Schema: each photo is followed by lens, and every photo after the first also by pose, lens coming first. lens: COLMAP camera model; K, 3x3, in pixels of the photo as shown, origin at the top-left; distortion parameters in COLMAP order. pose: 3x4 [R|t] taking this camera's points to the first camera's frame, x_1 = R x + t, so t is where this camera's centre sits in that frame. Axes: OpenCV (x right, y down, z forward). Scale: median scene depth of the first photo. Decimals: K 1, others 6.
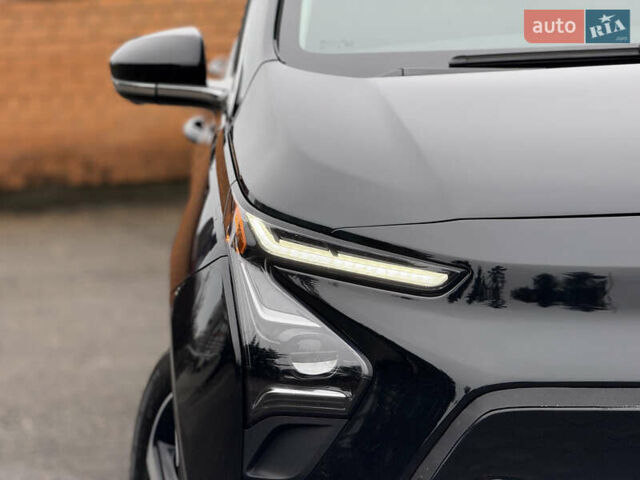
lens RADIAL K [[2224.1, 0, 320.0], [0, 2224.1, 240.0], [0, 0, 1]] dist [0.247729, 0.189567]
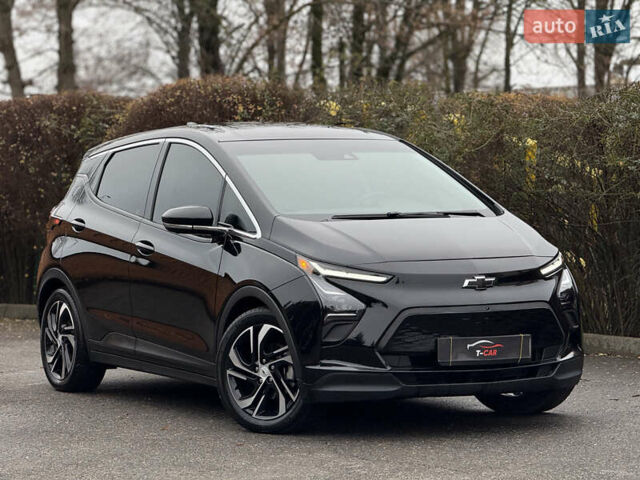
lens RADIAL K [[2224.1, 0, 320.0], [0, 2224.1, 240.0], [0, 0, 1]] dist [0.247729, 0.189567]
pose [[0.890171, 0.017378, 0.455296, -1.515686], [0.024392, 0.996022, -0.085706, 0.236736], [-0.454974, 0.087398, 0.886206, -1.885222]]
